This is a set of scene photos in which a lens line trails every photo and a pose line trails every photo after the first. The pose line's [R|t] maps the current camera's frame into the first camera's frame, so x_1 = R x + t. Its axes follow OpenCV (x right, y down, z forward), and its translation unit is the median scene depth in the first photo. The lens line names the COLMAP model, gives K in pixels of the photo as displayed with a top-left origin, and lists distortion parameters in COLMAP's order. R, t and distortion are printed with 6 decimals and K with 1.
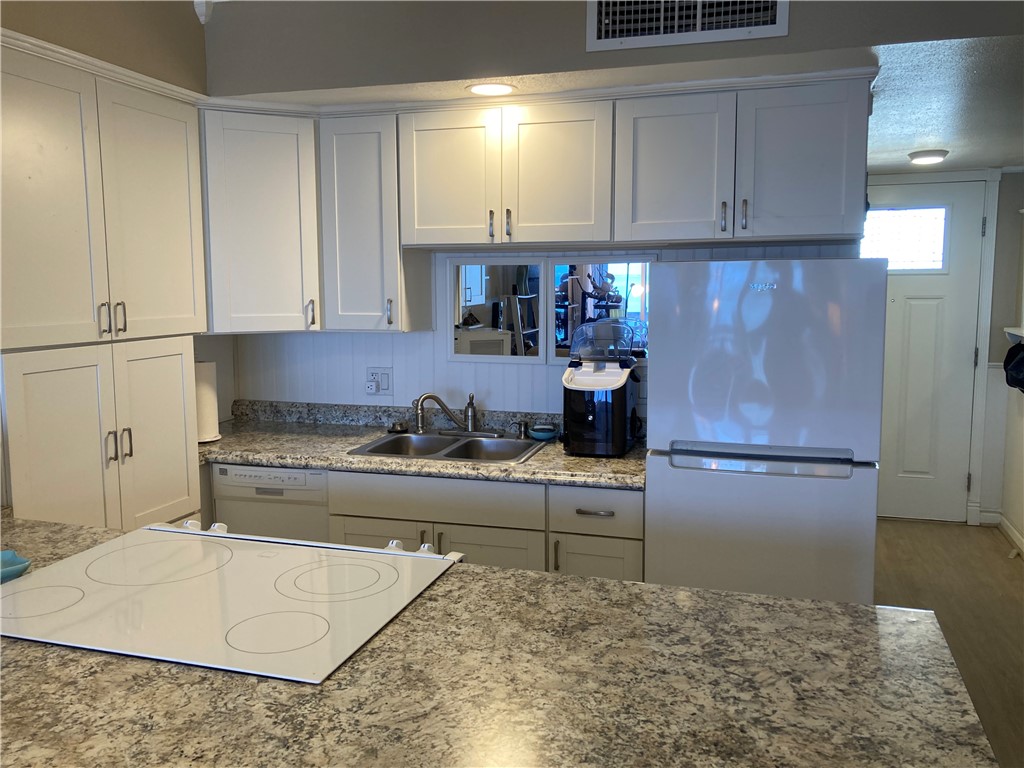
lens RADIAL K [[841.4, 0, 512.0], [0, 841.4, 384.0], [0, 0, 1]] dist [-0.009183, -0.010363]
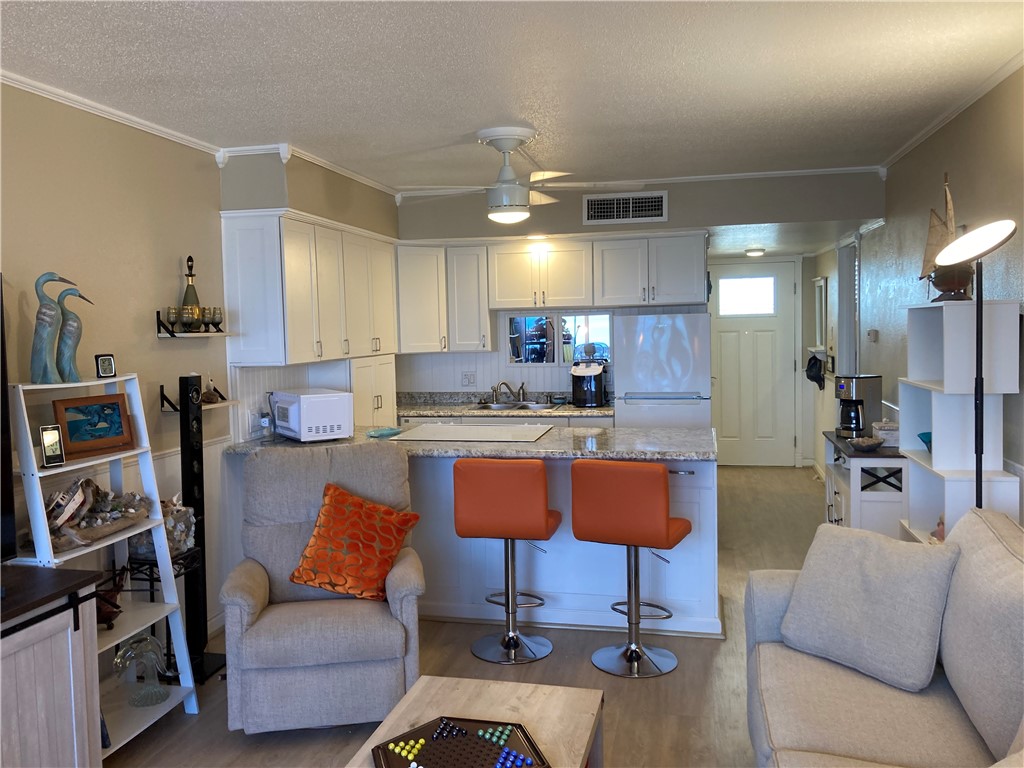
lens RADIAL K [[841.4, 0, 512.0], [0, 841.4, 384.0], [0, 0, 1]] dist [-0.009183, -0.010363]
pose [[0.995827, -0.023430, 0.088207, -0.265519], [0.027948, 0.998341, -0.050341, 0.123777], [-0.086881, 0.052596, 0.994829, -1.043977]]
